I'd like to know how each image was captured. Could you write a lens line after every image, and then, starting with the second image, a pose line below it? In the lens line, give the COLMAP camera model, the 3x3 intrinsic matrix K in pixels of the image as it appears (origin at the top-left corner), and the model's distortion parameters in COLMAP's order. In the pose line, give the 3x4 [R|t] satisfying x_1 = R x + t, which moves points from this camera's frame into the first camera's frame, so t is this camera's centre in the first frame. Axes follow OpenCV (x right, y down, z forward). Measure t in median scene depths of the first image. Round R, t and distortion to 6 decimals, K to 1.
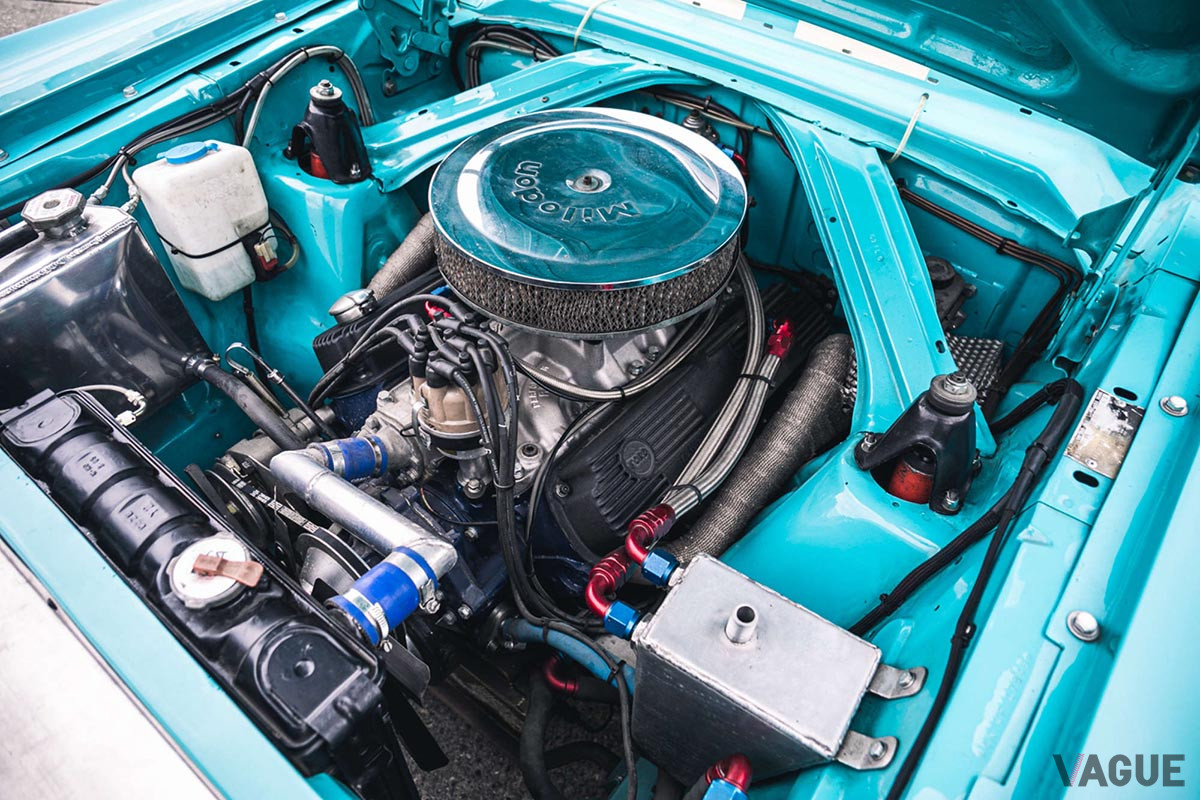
lens RADIAL K [[817.2, 0, 600.0], [0, 817.2, 400.0], [0, 0, 1]] dist [0.002133, 0.000812]
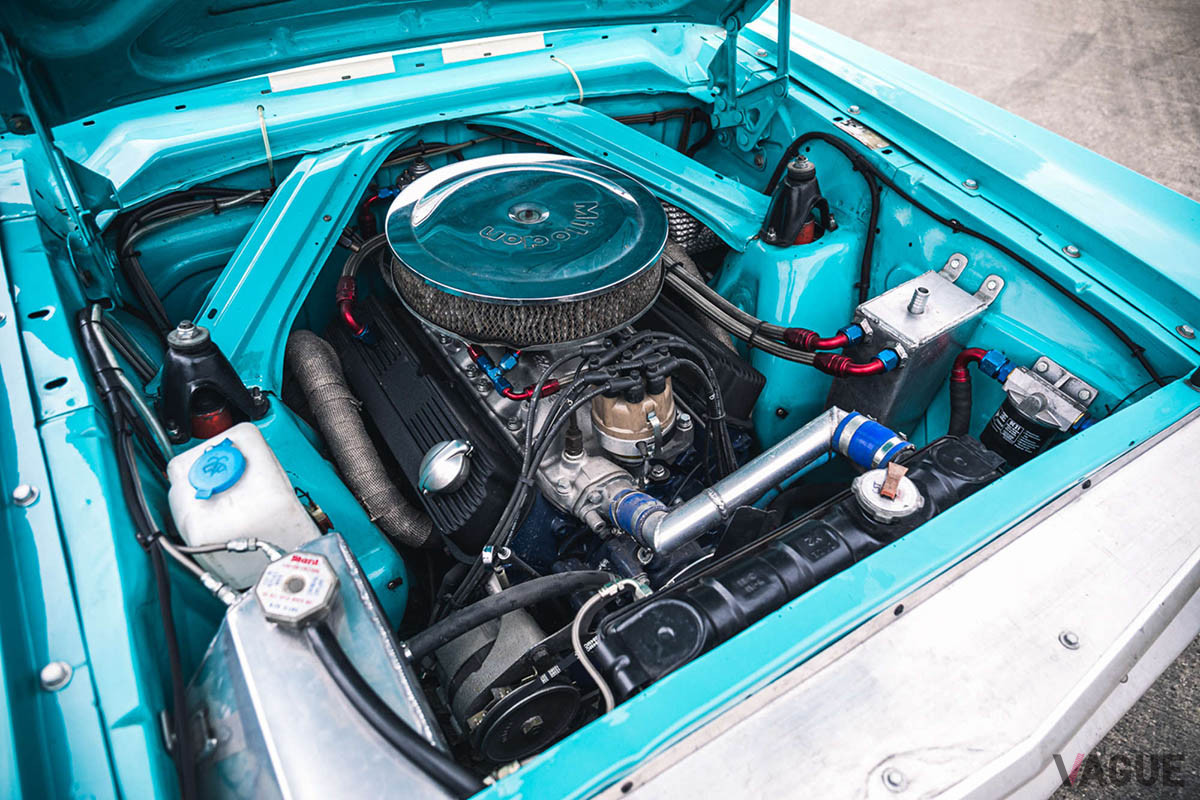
lens RADIAL K [[817.2, 0, 600.0], [0, 817.2, 400.0], [0, 0, 1]] dist [0.002133, 0.000812]
pose [[0.298237, -0.659126, 0.690368, -0.908965], [0.631515, 0.678604, 0.375081, -0.445671], [-0.715712, 0.324115, 0.618632, 0.278094]]
